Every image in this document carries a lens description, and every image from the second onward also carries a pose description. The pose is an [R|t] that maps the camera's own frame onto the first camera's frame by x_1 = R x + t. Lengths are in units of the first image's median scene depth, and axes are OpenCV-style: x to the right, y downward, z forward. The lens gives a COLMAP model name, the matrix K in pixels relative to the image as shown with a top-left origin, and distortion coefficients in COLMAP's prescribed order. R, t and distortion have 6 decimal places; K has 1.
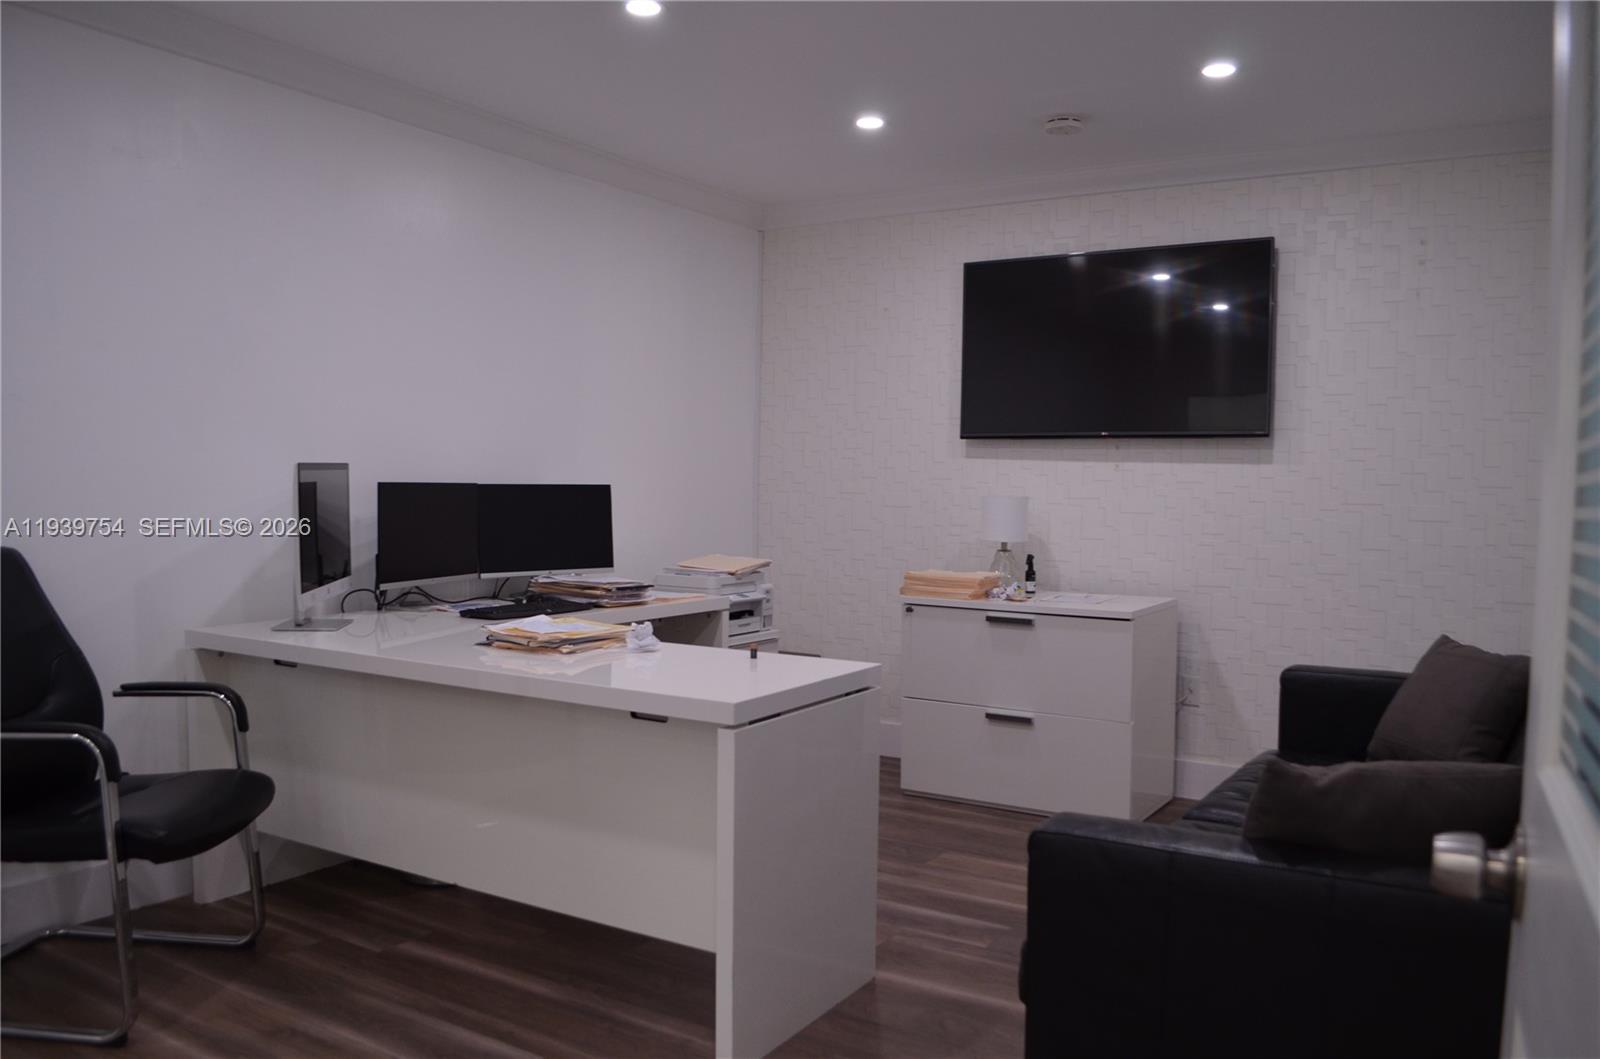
lens RADIAL K [[1248.6, 0, 822.1], [0, 1248.6, 567.3], [0, 0, 1]] dist [-0.078637, 0.000162]
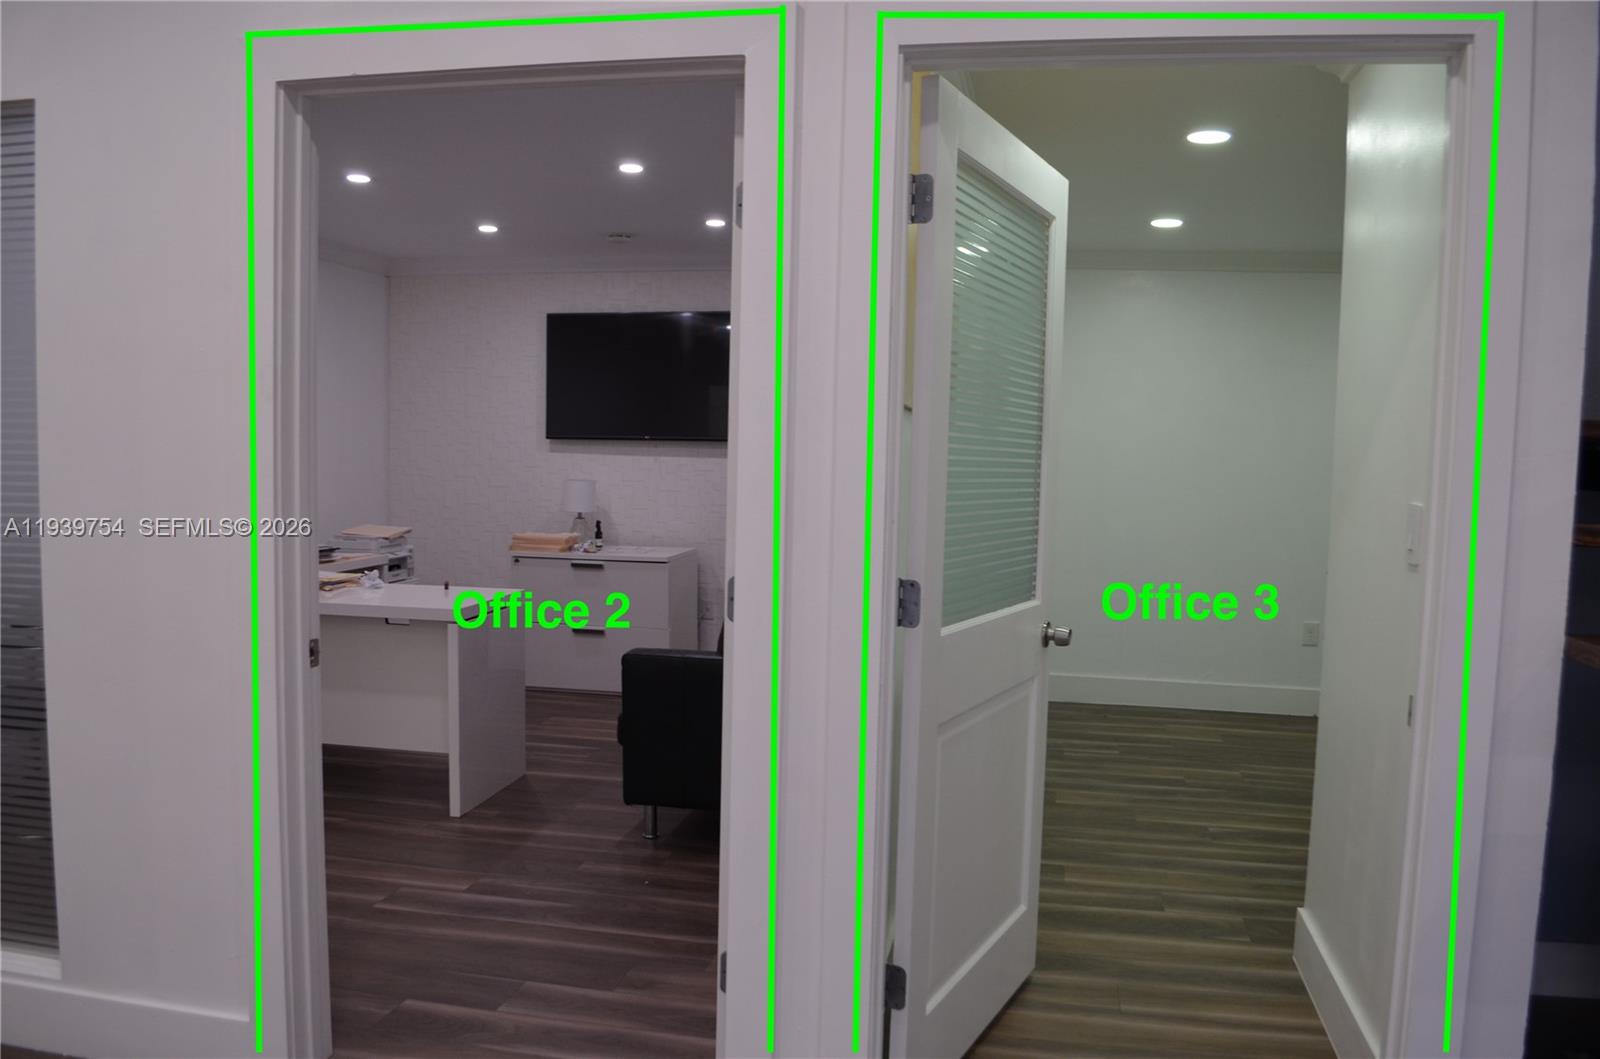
lens RADIAL K [[1248.6, 0, 784.2], [0, 1248.6, 551.0], [0, 0, 1]] dist [-0.078637, 0.000162]
pose [[0.943846, -0.026664, 0.329308, -0.110428], [0.019480, 0.999495, 0.025096, -0.007181], [-0.329810, -0.017271, 0.943889, -0.454826]]
